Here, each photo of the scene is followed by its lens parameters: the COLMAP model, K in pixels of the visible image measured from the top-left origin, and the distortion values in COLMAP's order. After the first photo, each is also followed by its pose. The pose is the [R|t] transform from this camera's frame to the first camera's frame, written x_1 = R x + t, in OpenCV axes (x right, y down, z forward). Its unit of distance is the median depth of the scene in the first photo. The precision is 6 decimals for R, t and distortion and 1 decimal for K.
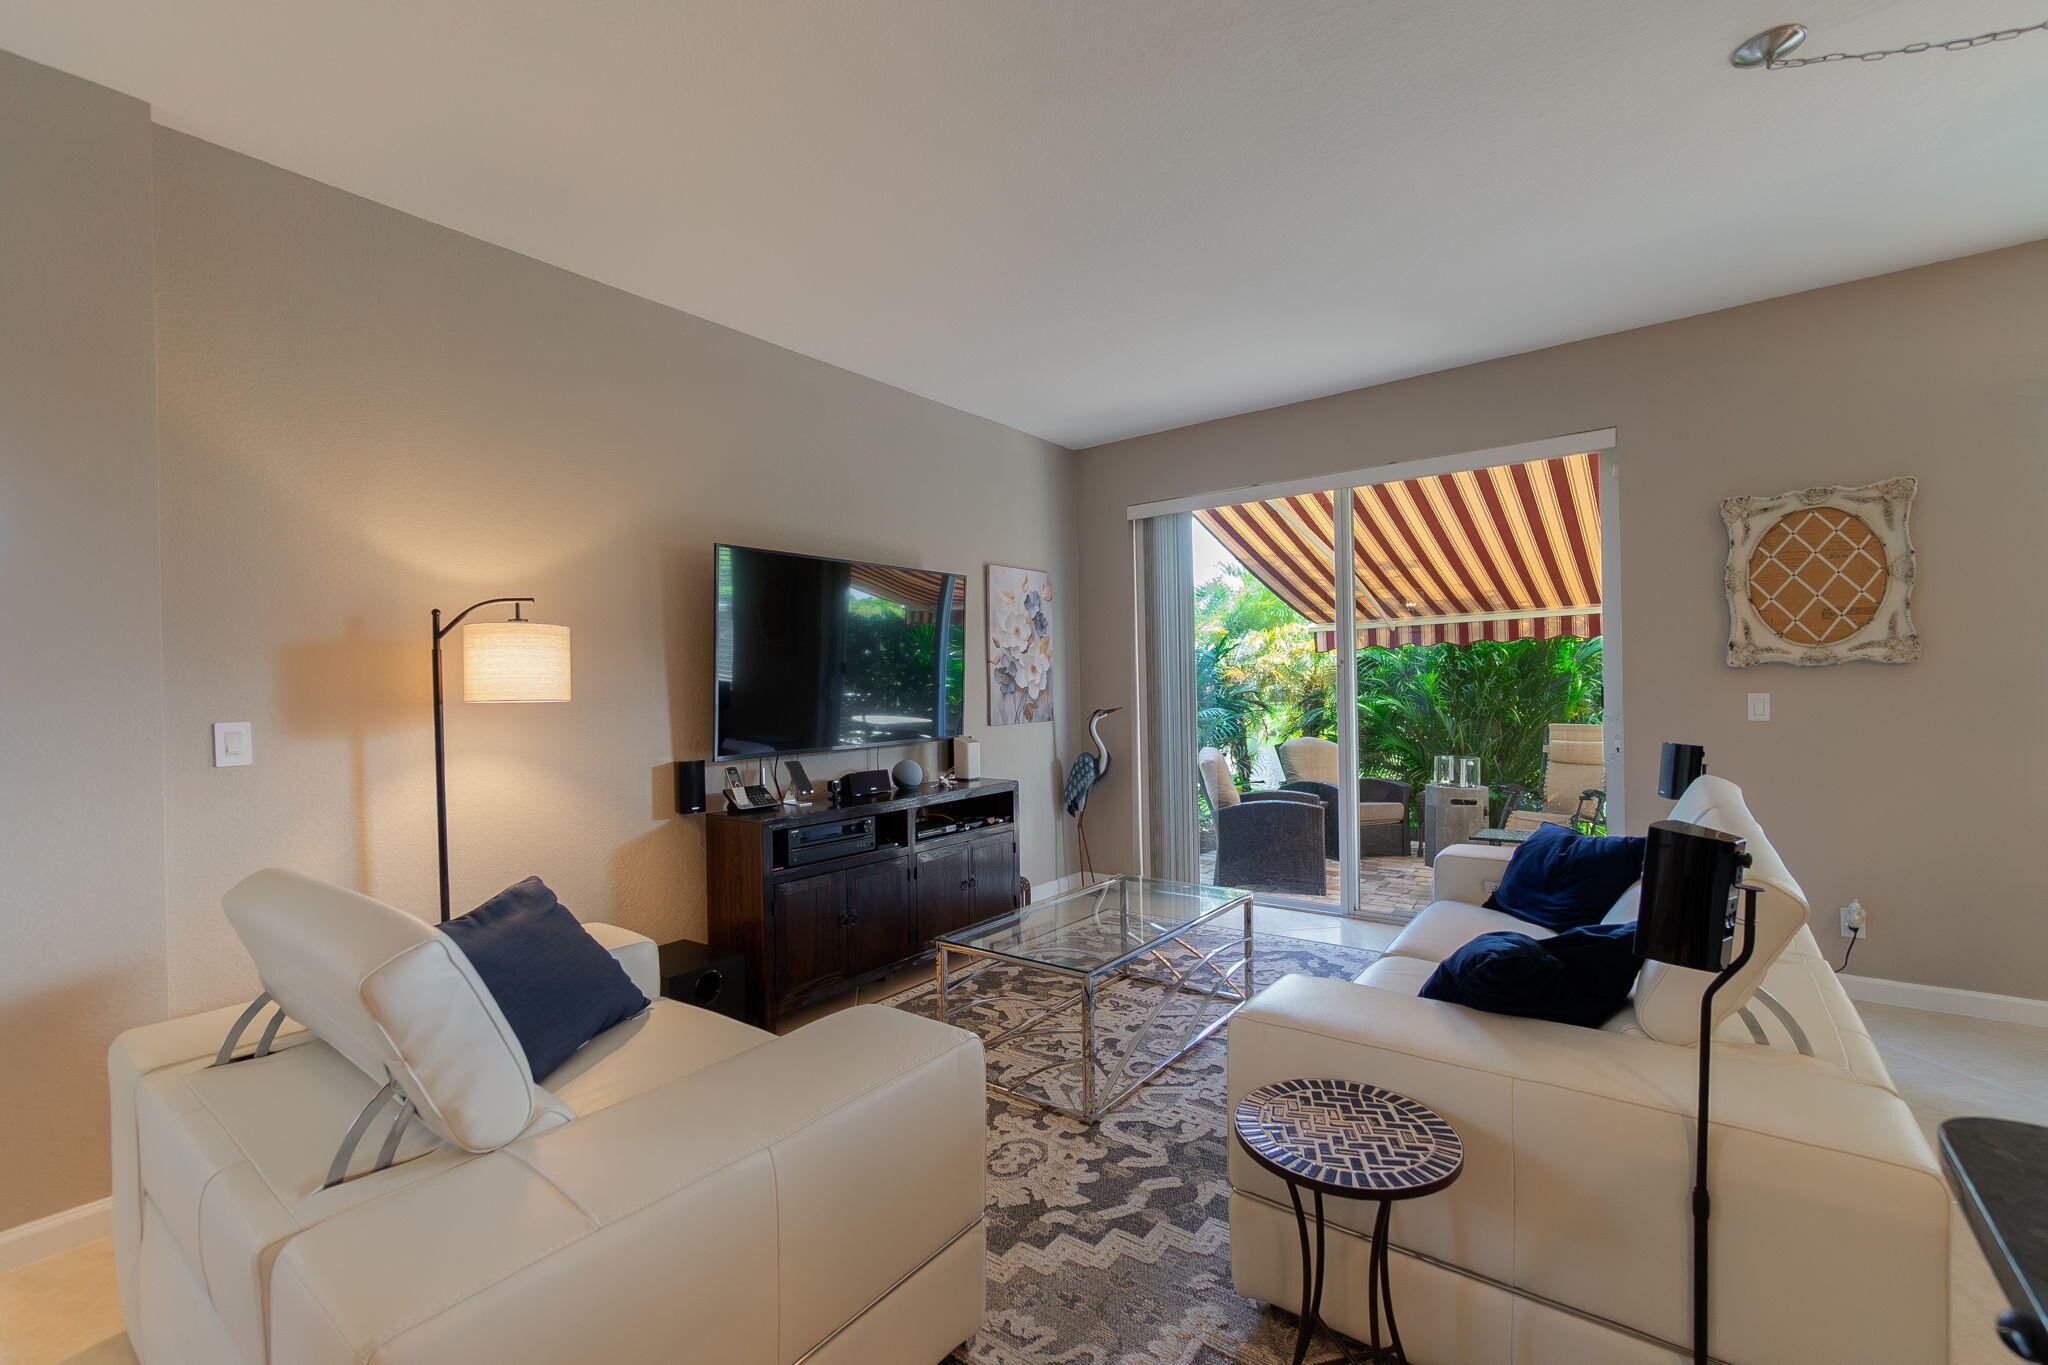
lens RADIAL K [[879.6, 0, 1009.5], [0, 879.6, 691.8], [0, 0, 1]] dist [-0.004678, 0.000803]
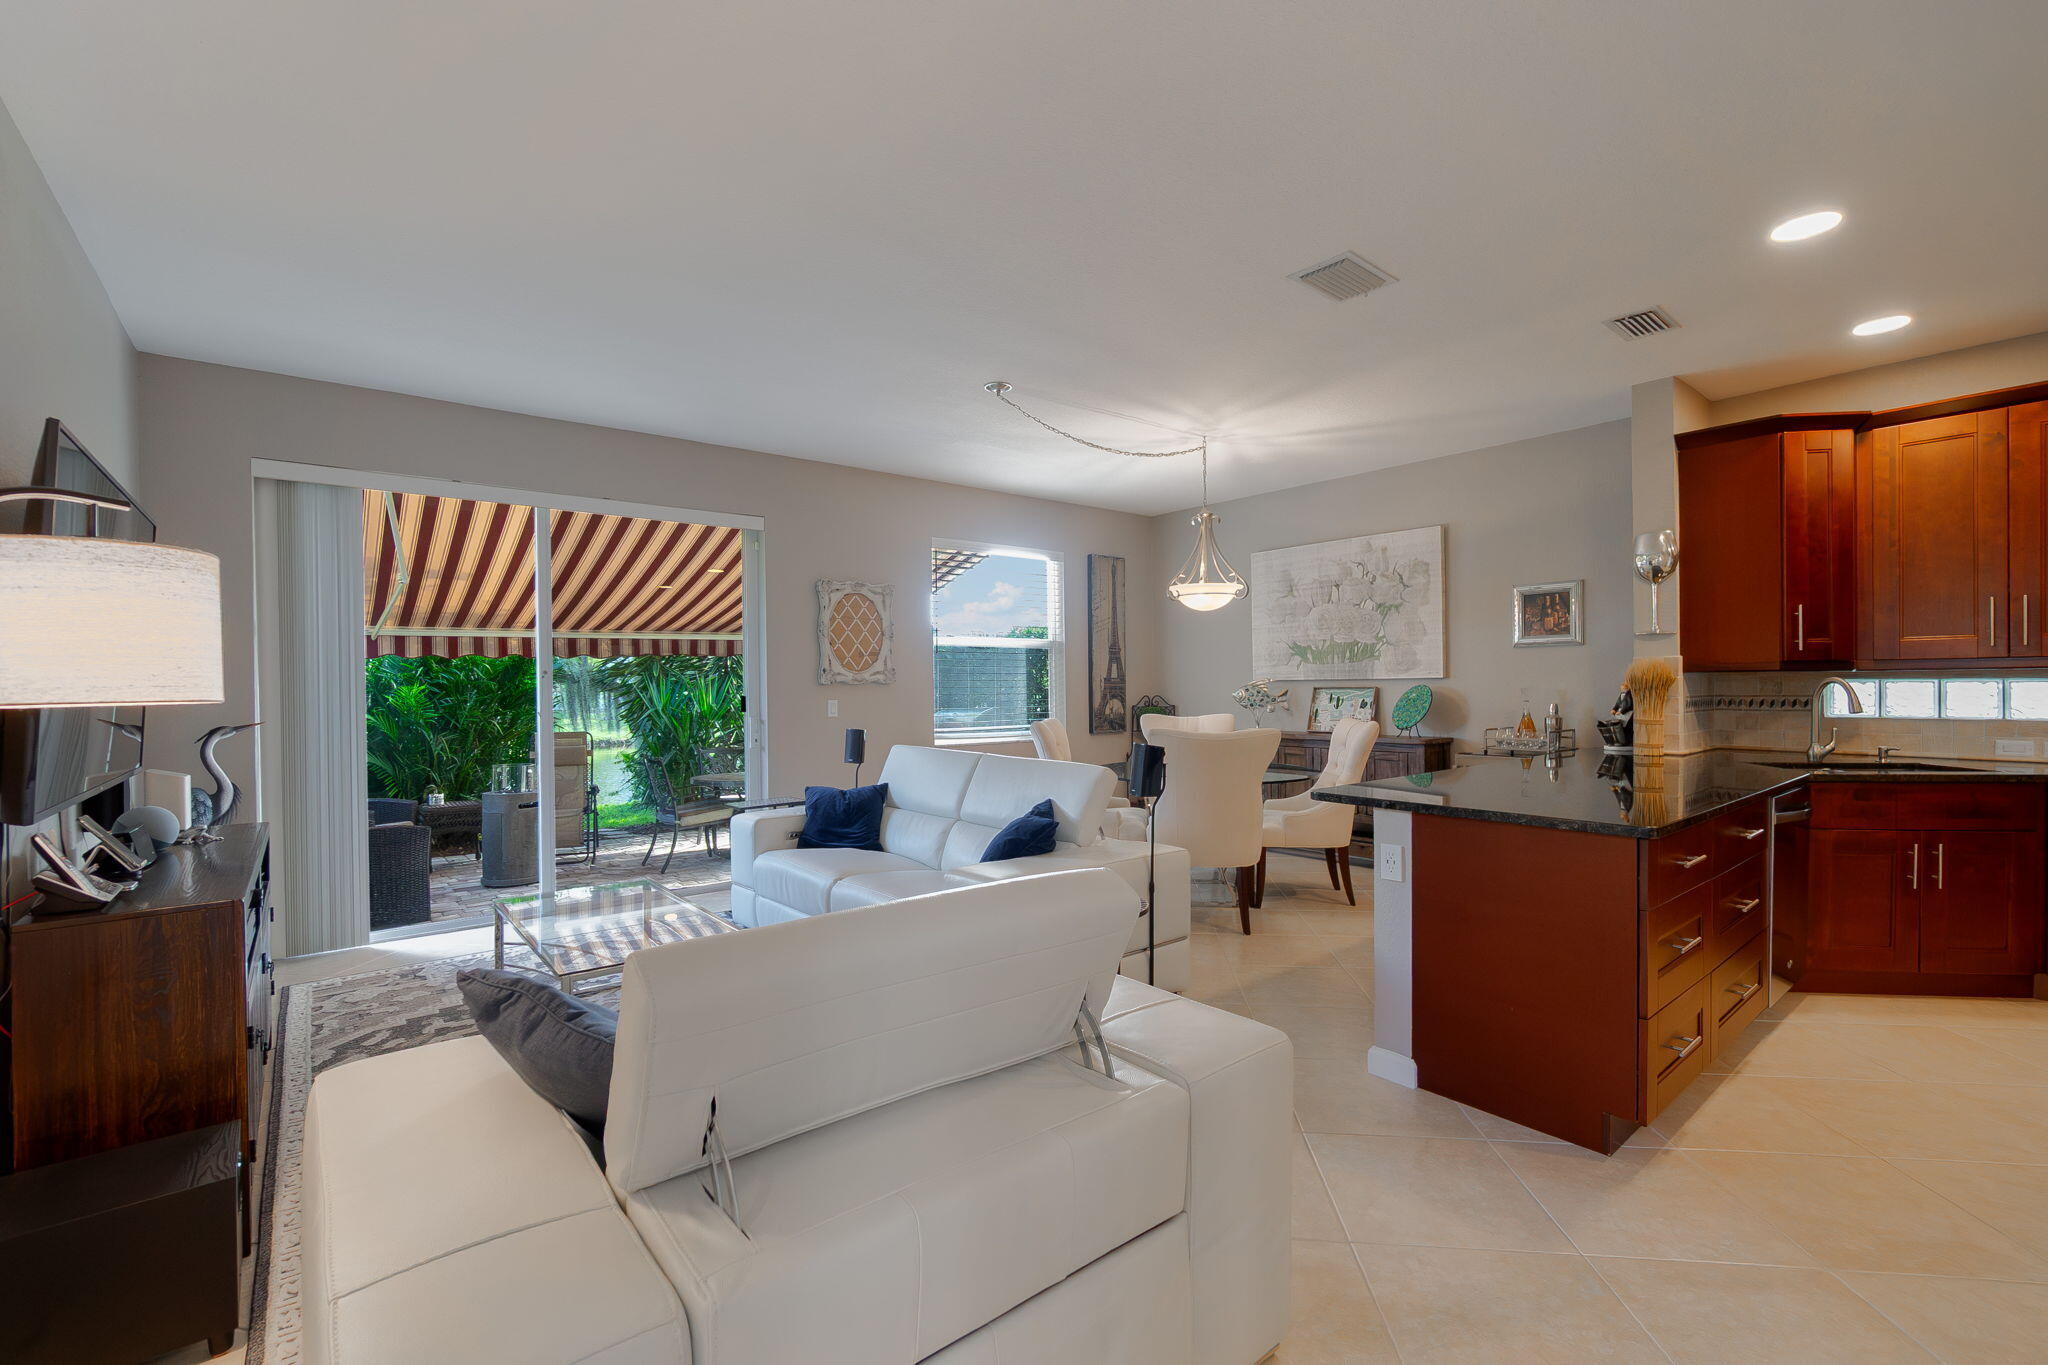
lens RADIAL K [[879.6, 0, 1021.1], [0, 879.6, 687.4], [0, 0, 1]] dist [-0.004678, 0.000803]
pose [[0.229119, 0.016044, 0.973266, -0.687282], [0.009841, 0.999775, -0.018798, 0.012130], [-0.973349, 0.013884, 0.228909, 0.284773]]
